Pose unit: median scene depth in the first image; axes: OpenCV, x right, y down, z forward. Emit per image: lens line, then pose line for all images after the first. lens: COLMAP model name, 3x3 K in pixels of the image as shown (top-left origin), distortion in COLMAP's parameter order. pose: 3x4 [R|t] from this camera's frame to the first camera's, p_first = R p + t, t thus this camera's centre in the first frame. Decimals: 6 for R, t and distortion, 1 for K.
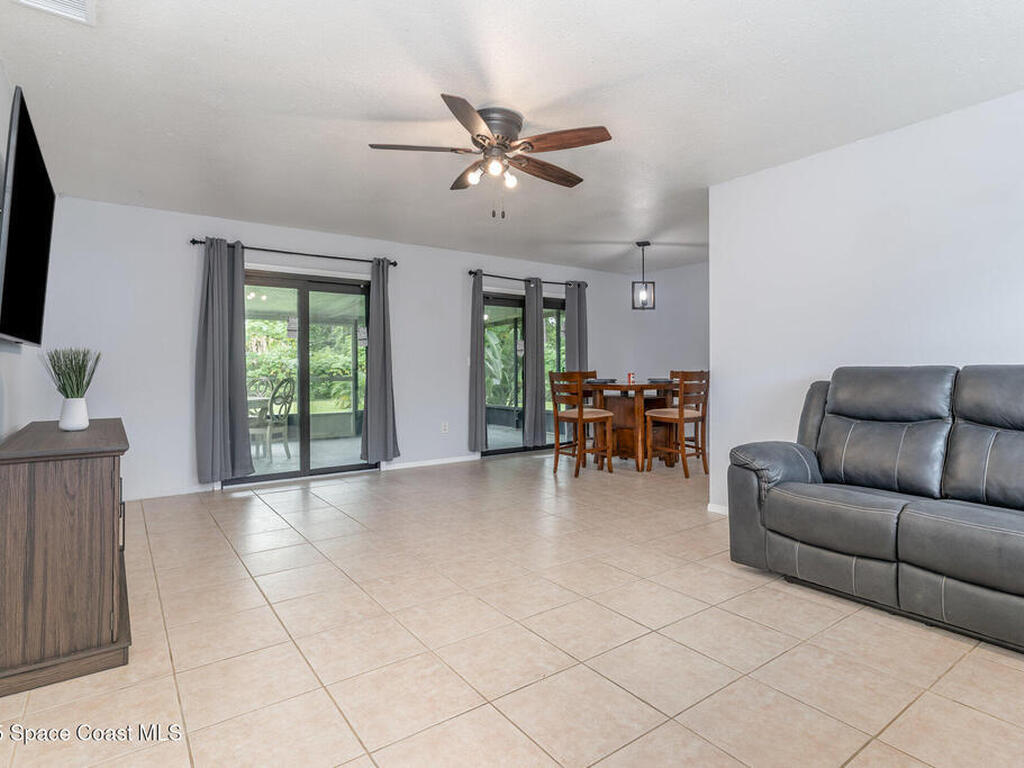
lens RADIAL K [[548.9, 0, 515.2], [0, 548.9, 363.6], [0, 0, 1]] dist [0.002961, 0.000247]
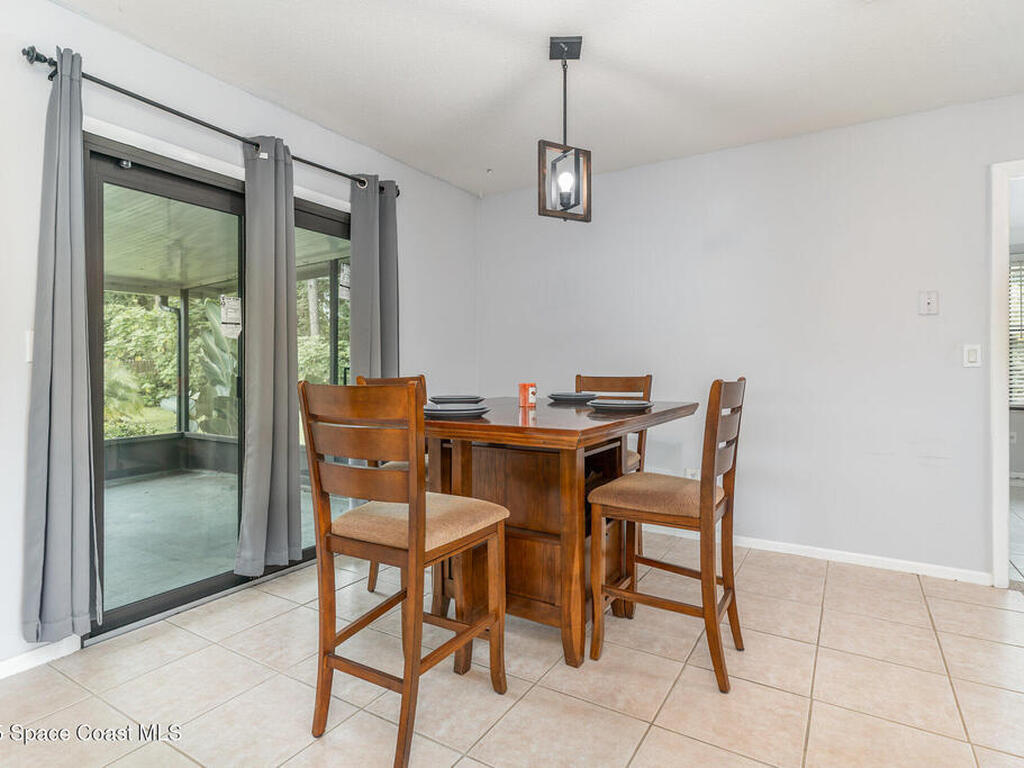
lens RADIAL K [[548.9, 0, 515.2], [0, 548.9, 363.6], [0, 0, 1]] dist [0.002961, 0.000247]
pose [[0.922444, 0.005554, 0.386091, 0.045773], [-0.005718, 0.999983, -0.000722, 0.003840], [-0.386088, -0.001541, 0.922460, 0.571884]]
